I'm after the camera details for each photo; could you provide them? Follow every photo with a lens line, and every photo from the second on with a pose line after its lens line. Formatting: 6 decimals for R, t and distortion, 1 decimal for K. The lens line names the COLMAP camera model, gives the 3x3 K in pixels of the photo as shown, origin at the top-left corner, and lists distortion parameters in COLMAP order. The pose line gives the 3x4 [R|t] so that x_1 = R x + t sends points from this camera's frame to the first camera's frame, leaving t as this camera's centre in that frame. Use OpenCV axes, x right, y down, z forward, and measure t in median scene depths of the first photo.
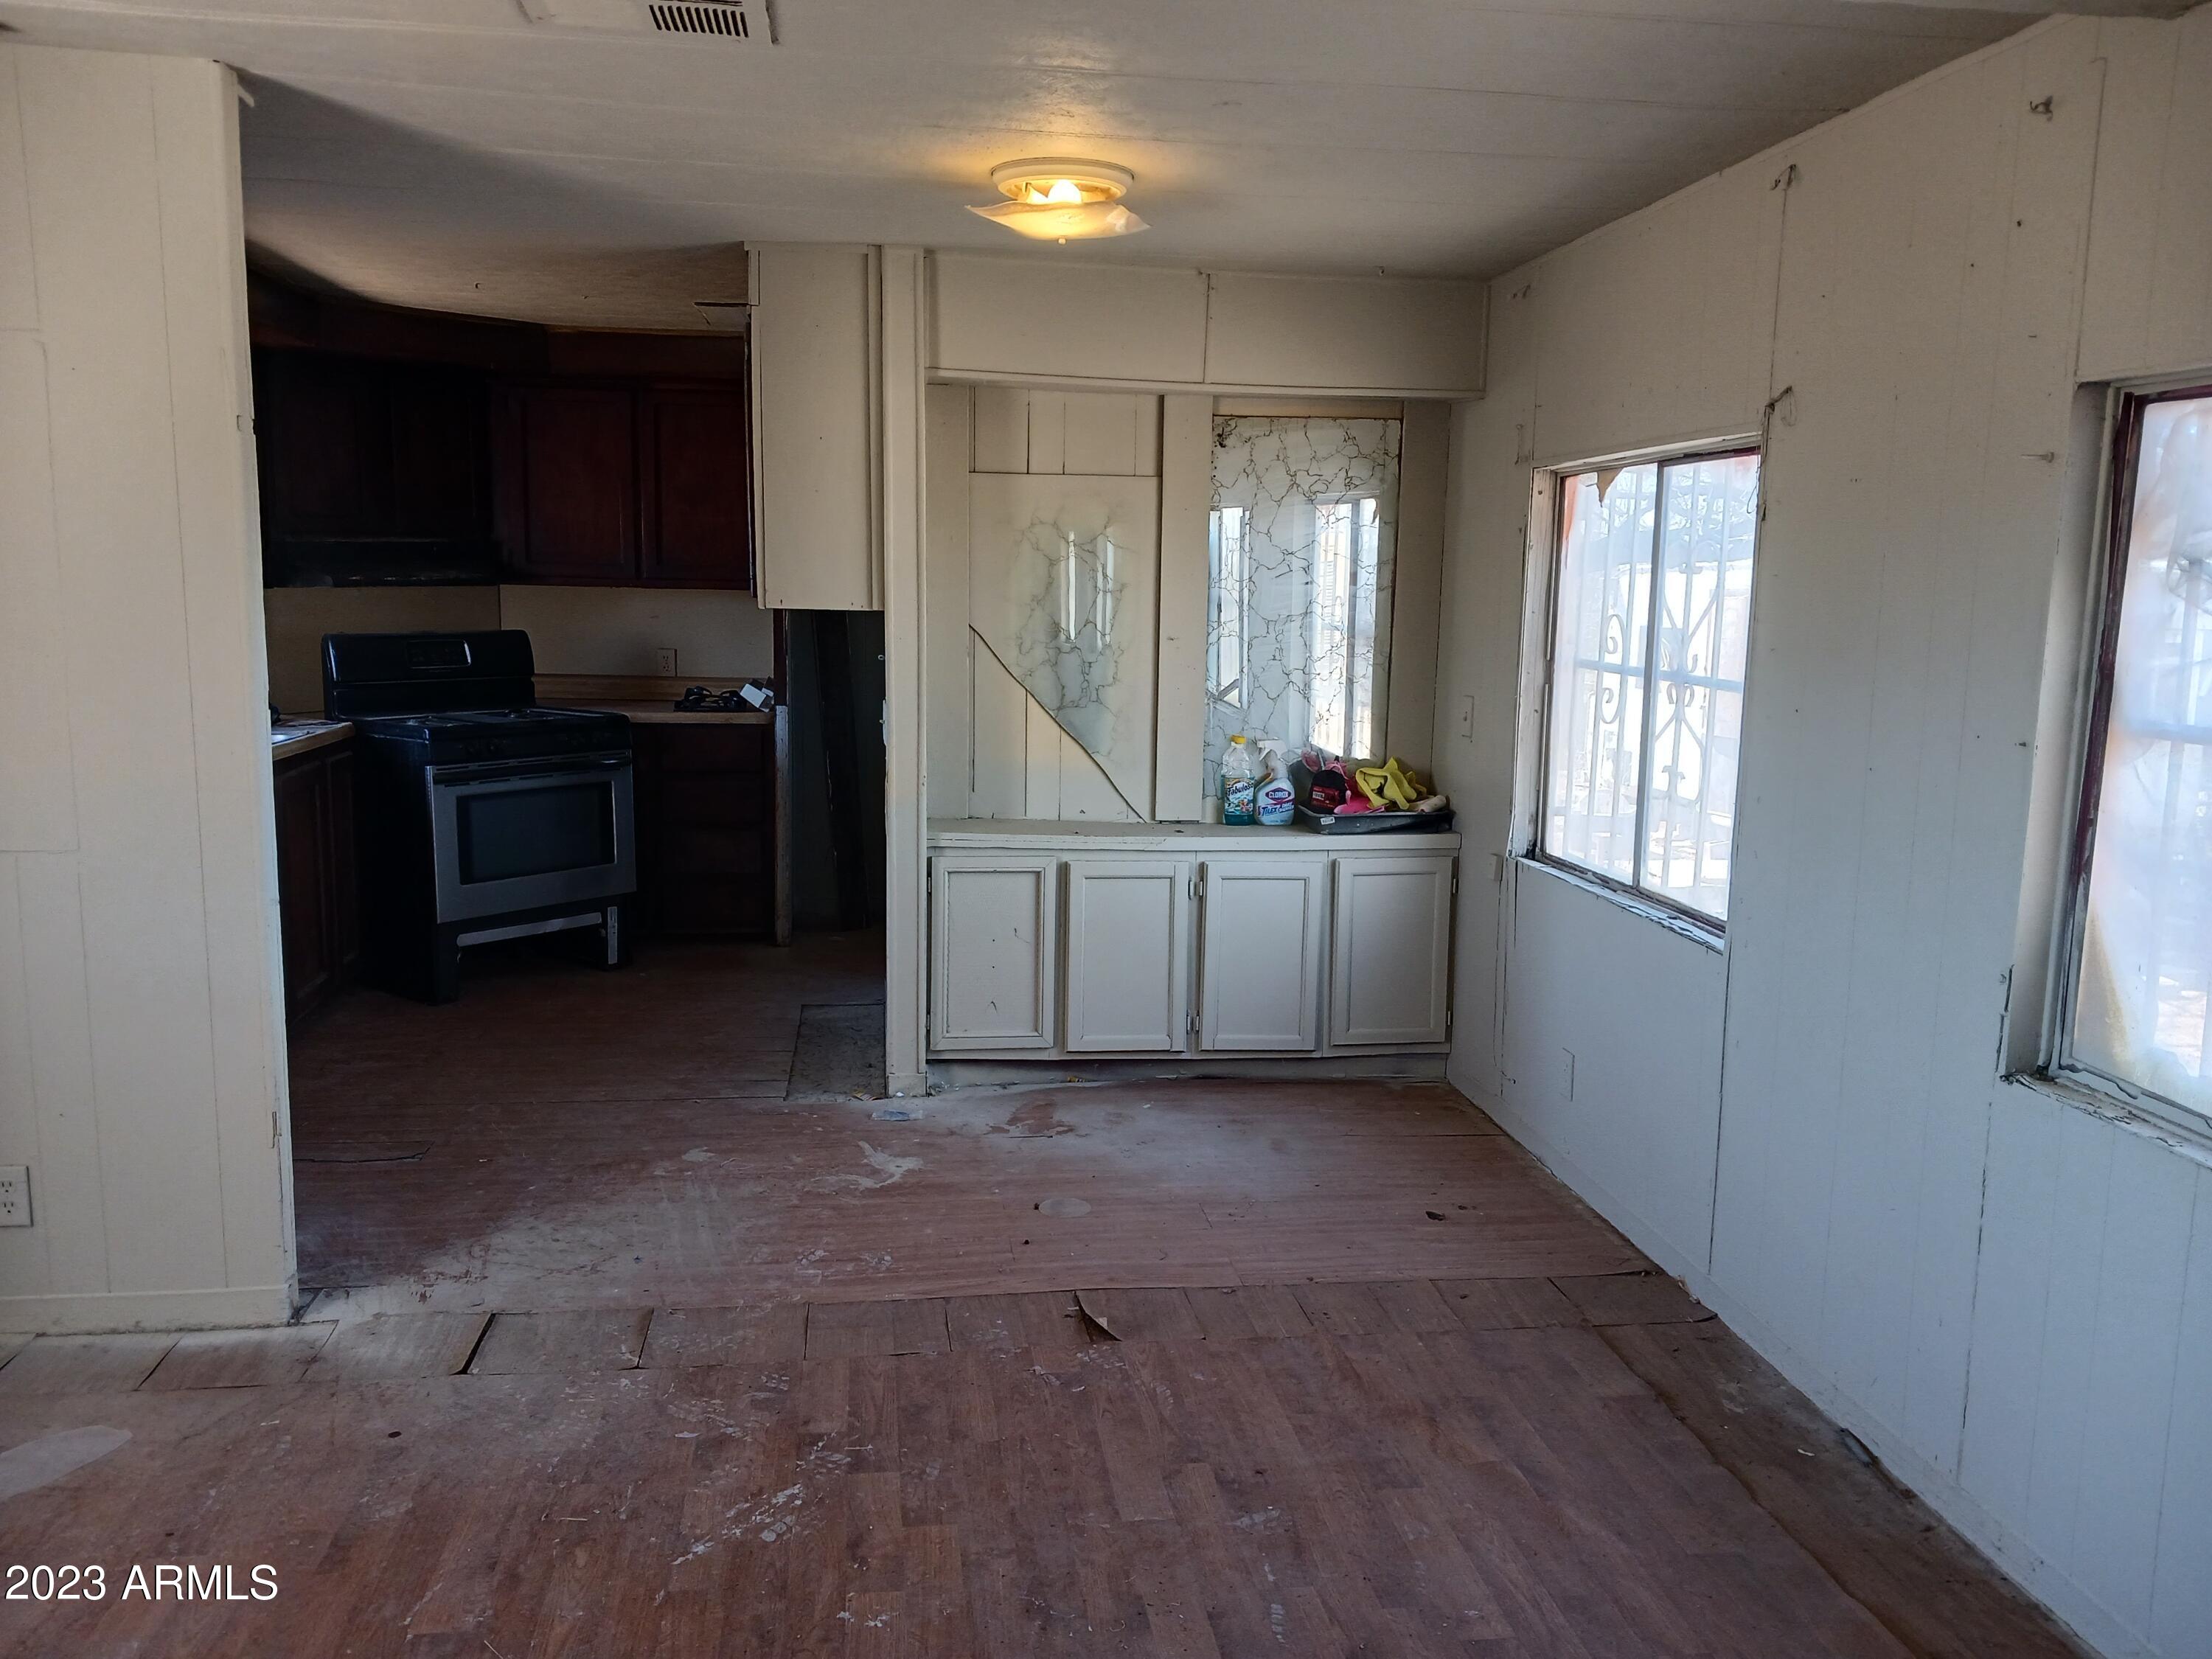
lens RADIAL K [[1769.8, 0, 1106.0], [0, 1769.8, 829.5], [0, 0, 1]] dist [0.023711, -0.000144]
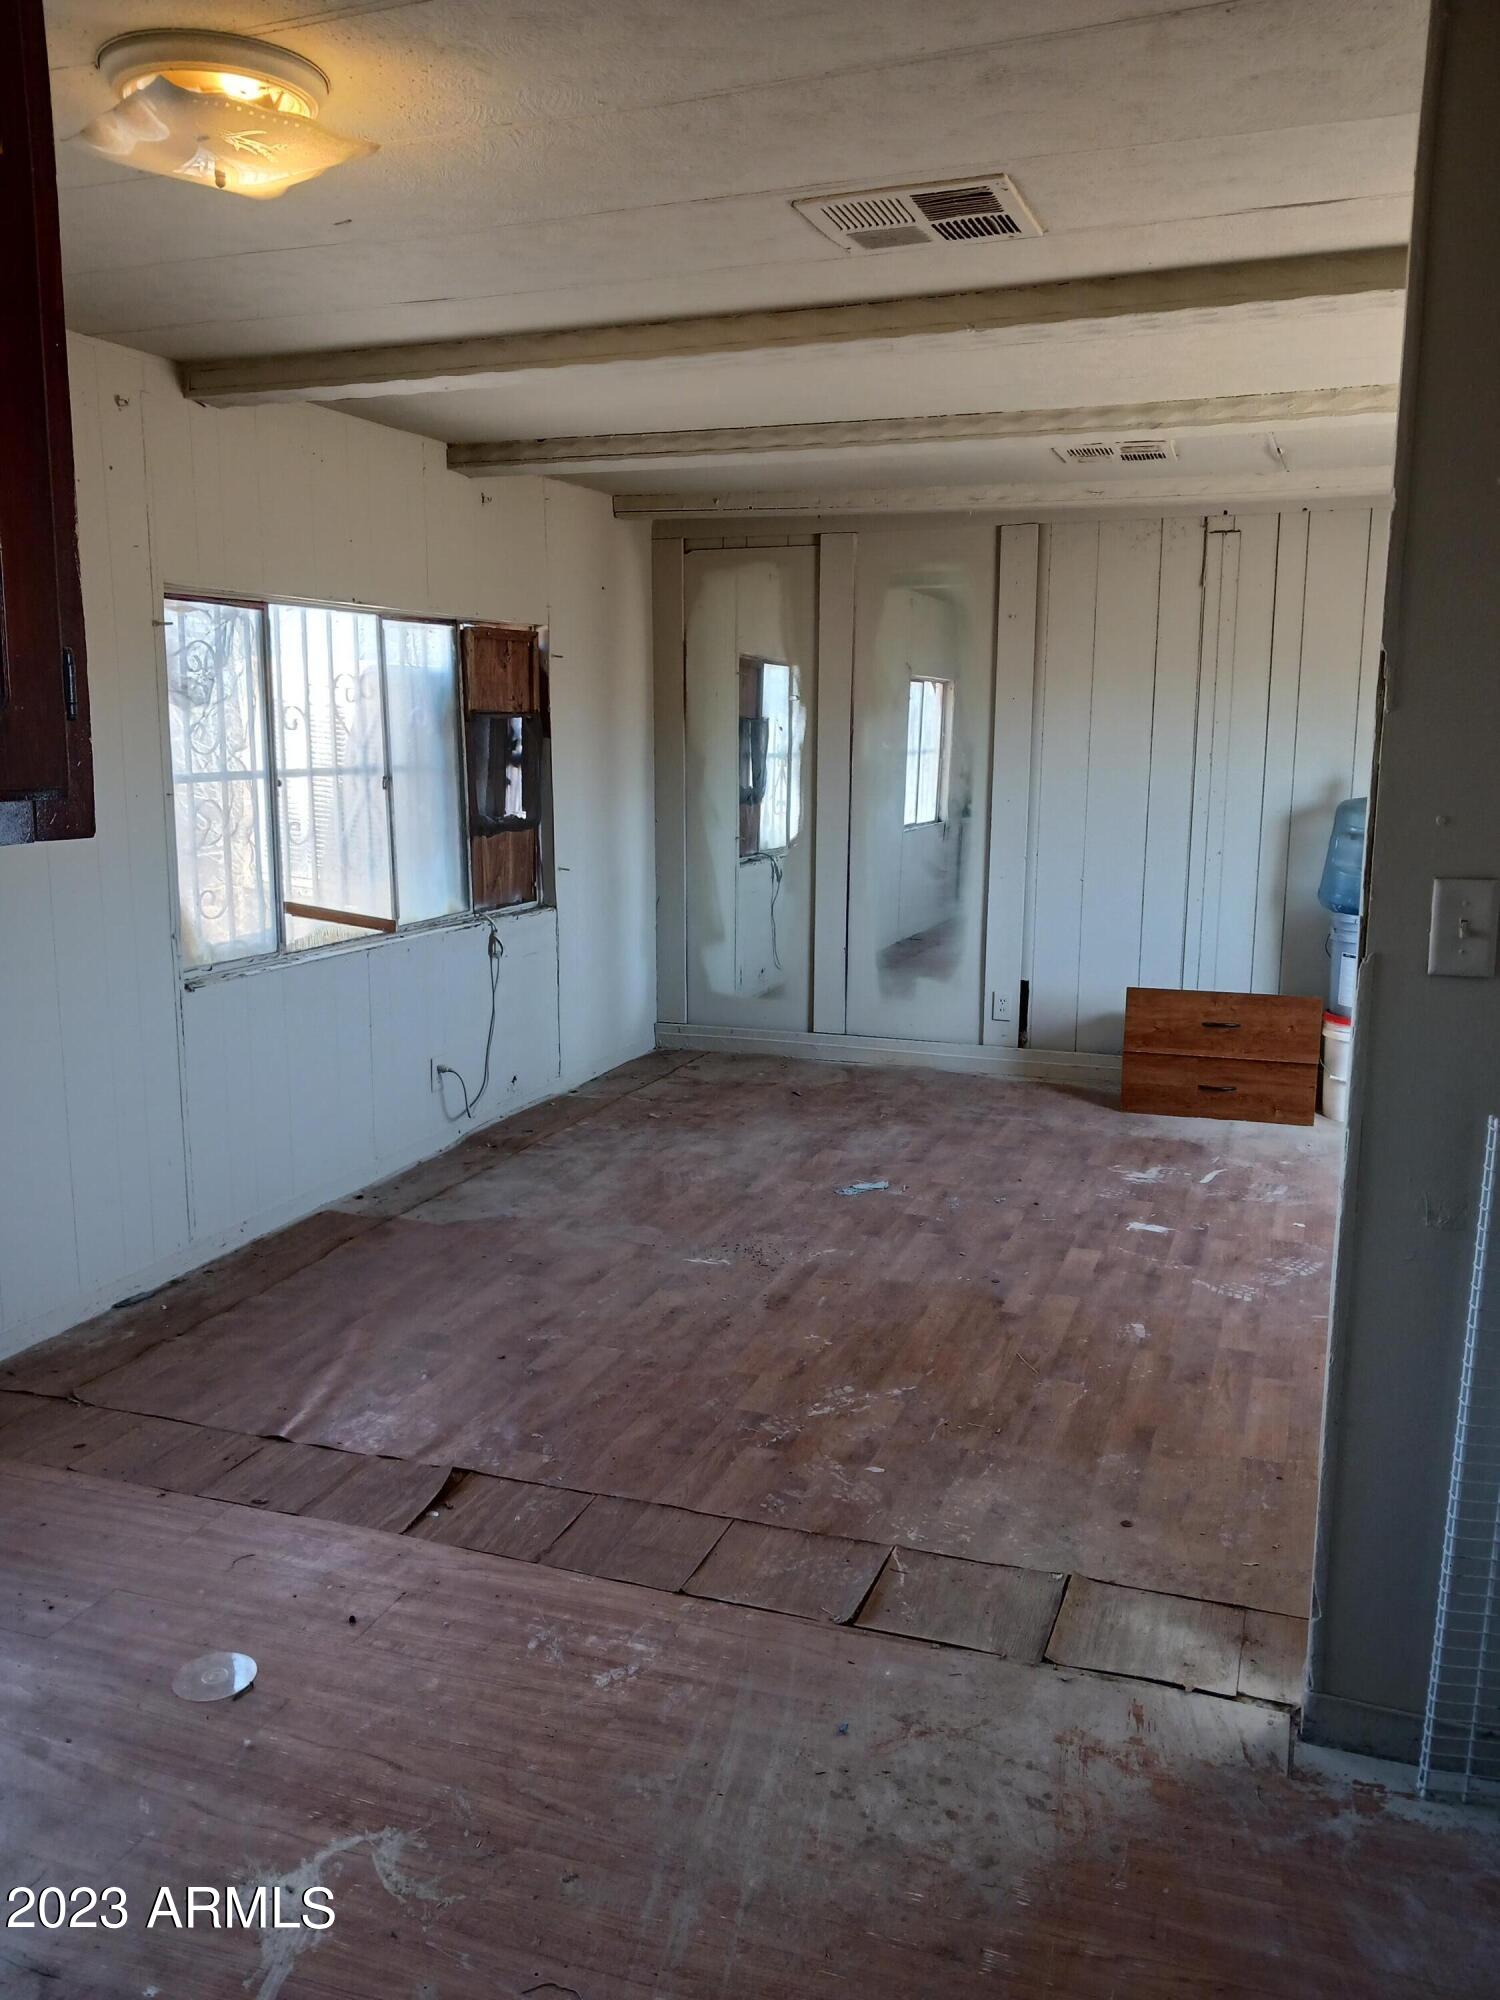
lens RADIAL K [[1581.0, 0, 750.0], [0, 1581.0, 1000.0], [0, 0, 1]] dist [0.120516, -0.176667]
pose [[-0.882350, -0.100963, 0.459635, -0.612583], [0.053852, 0.948635, 0.311756, -0.273163], [-0.467502, 0.299830, -0.831591, 1.818059]]
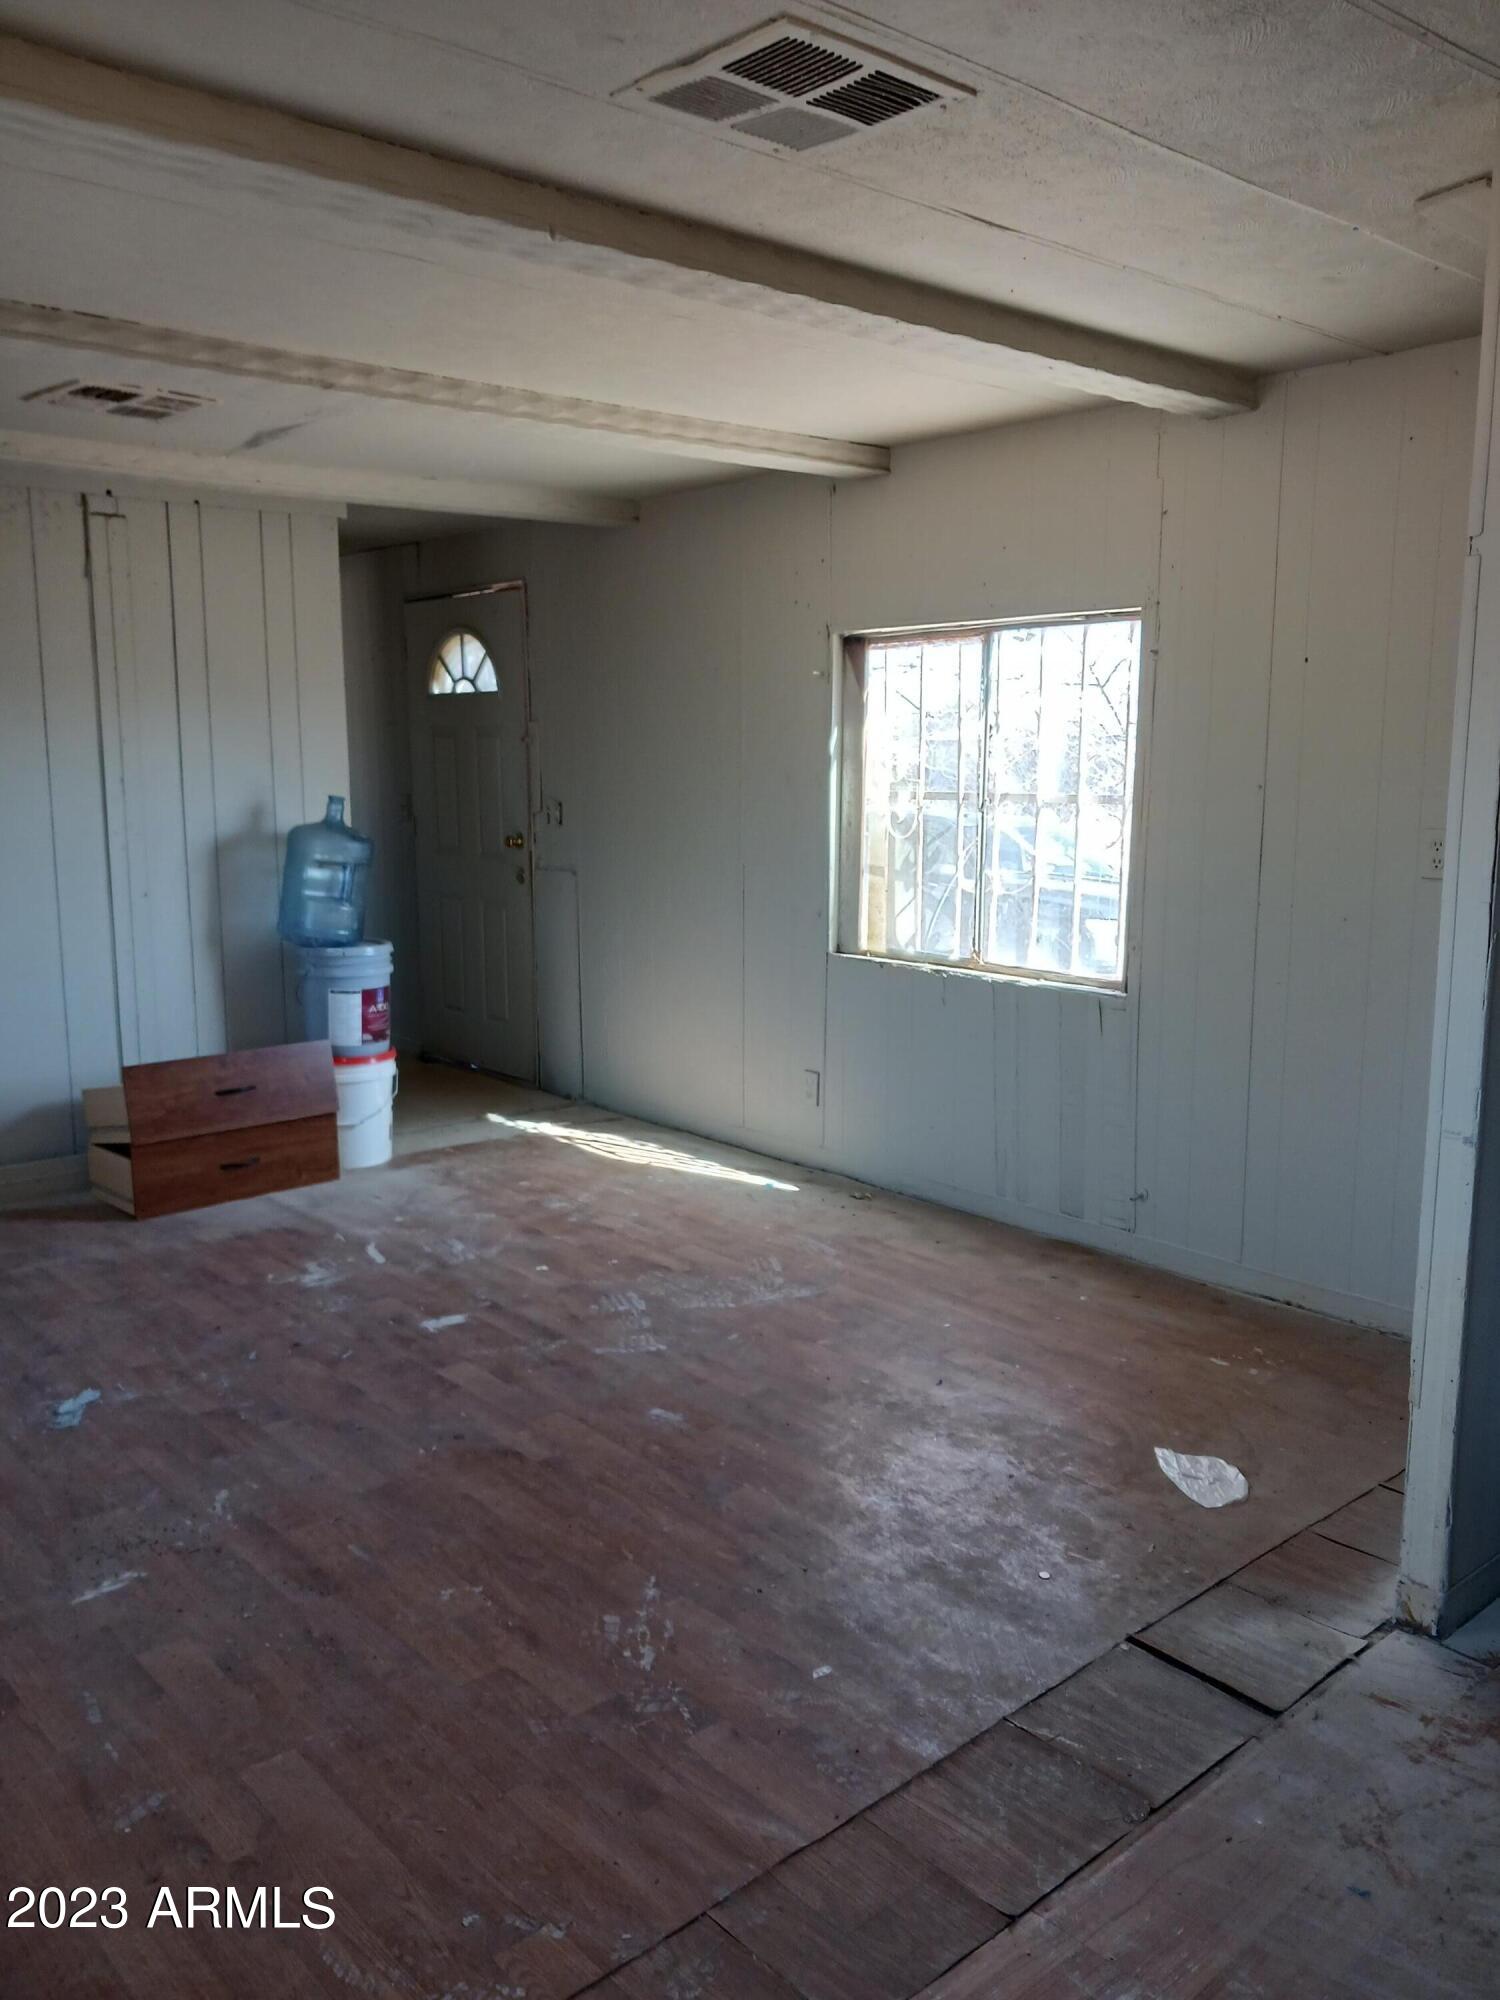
lens RADIAL K [[1600.2, 0, 750.0], [0, 1600.2, 1000.0], [0, 0, 1]] dist [0.023711, -0.000144]
pose [[-0.834148, 0.071776, -0.546851, 0.220624], [-0.095749, 0.957596, 0.271740, -0.208777], [0.543167, 0.279031, -0.791904, 1.548114]]
